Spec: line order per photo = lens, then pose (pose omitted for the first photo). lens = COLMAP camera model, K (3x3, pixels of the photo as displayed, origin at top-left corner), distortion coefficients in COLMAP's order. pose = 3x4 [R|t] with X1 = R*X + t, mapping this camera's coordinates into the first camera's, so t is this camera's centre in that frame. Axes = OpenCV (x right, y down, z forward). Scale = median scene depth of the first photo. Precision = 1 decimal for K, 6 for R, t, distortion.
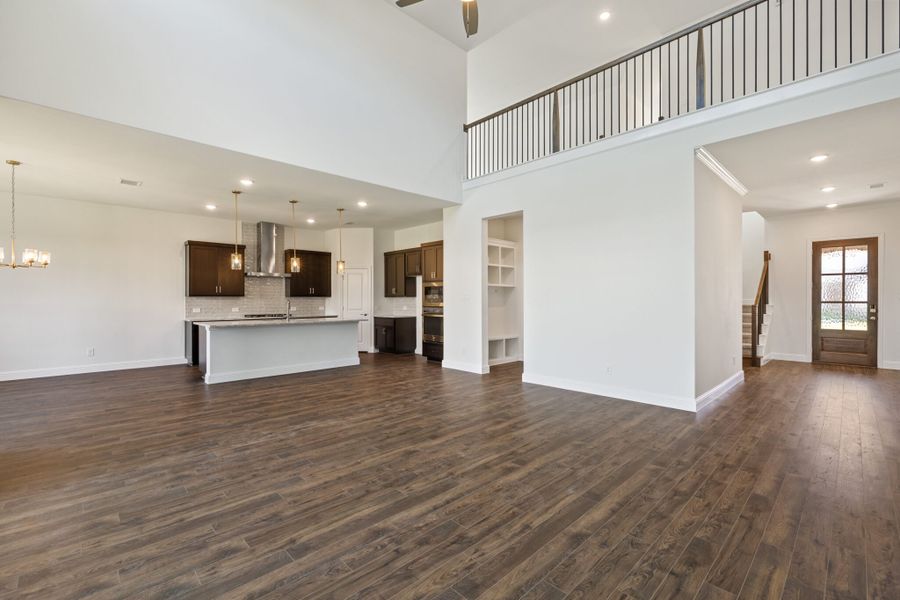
lens RADIAL K [[395.9, 0, 450.0], [0, 395.9, 300.0], [0, 0, 1]] dist [-0.003690, 0.000257]
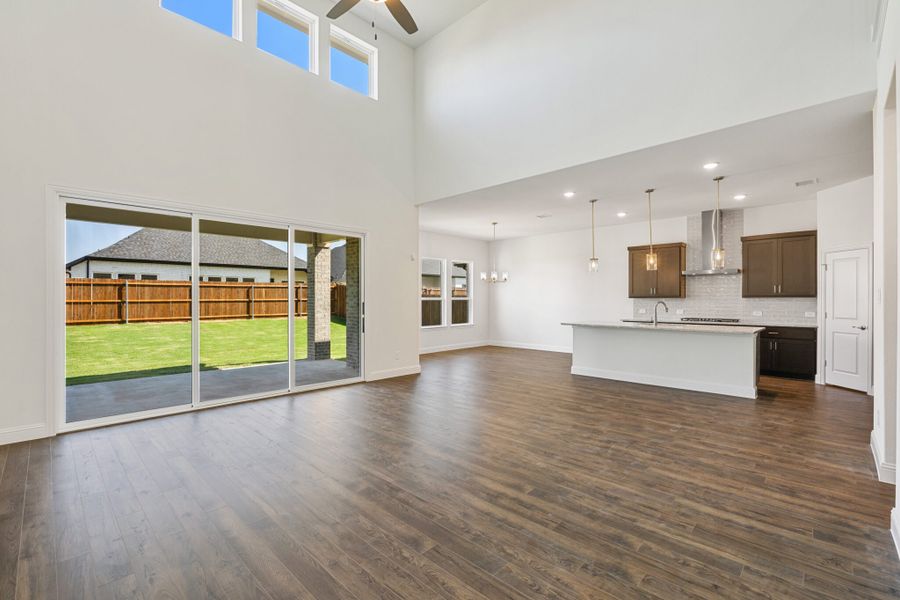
lens RADIAL K [[395.9, 0, 450.0], [0, 395.9, 300.0], [0, 0, 1]] dist [-0.003690, 0.000257]
pose [[0.033553, 0.000463, -0.999437, 0.844104], [-0.002146, 0.999998, 0.000391, -0.007019], [0.999435, 0.002131, 0.033554, 0.929392]]
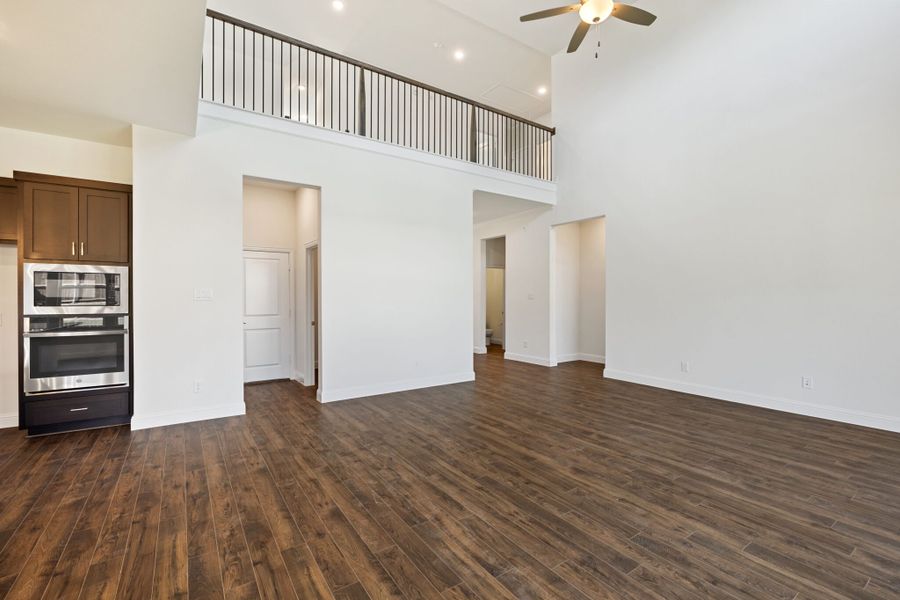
lens RADIAL K [[395.9, 0, 450.0], [0, 395.9, 300.0], [0, 0, 1]] dist [-0.003690, 0.000257]
pose [[0.168321, -0.003151, 0.985727, -0.880821], [0.003881, 0.999989, 0.002534, -0.001772], [-0.985725, 0.003399, 0.168331, 0.978321]]
